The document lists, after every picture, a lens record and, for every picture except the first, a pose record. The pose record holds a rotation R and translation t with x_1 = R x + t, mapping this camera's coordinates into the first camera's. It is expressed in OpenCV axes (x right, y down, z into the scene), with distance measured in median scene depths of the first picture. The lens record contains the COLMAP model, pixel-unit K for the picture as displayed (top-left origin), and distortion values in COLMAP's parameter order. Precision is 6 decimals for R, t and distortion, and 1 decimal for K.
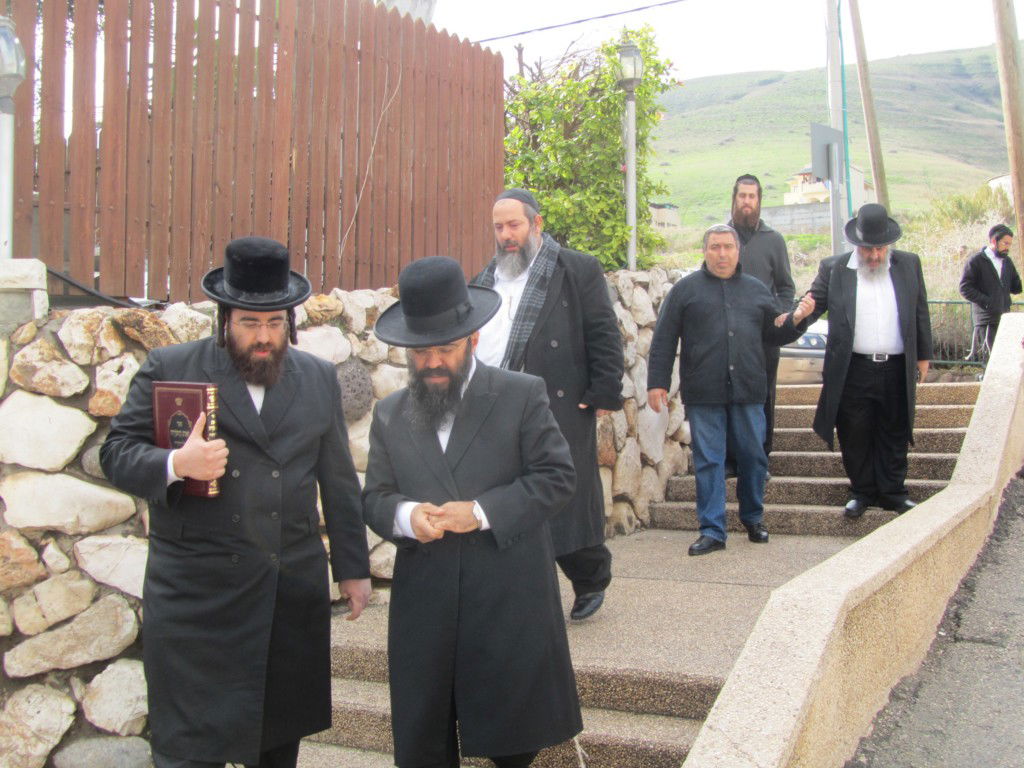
lens RADIAL K [[1396.1, 0, 512.1], [0, 1396.1, 384.1], [0, 0, 1]] dist [-0.159378, 0.000000]
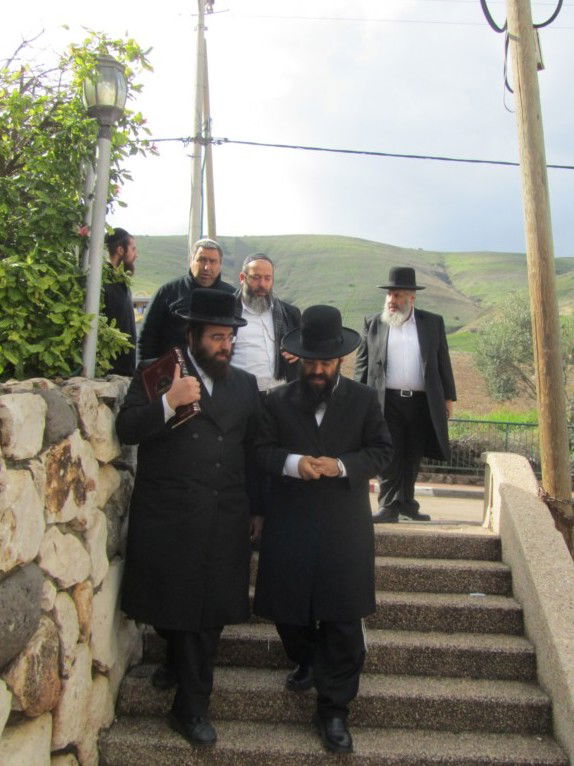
lens RADIAL K [[757.4, 0, 287.1], [0, 757.4, 380.7], [0, 0, 1]] dist [-0.018271, 0.000000]
pose [[0.887385, 0.078995, 0.454211, 0.002752], [-0.052457, 0.996113, -0.070755, -0.059017], [-0.458035, 0.038960, 0.888080, 0.620901]]
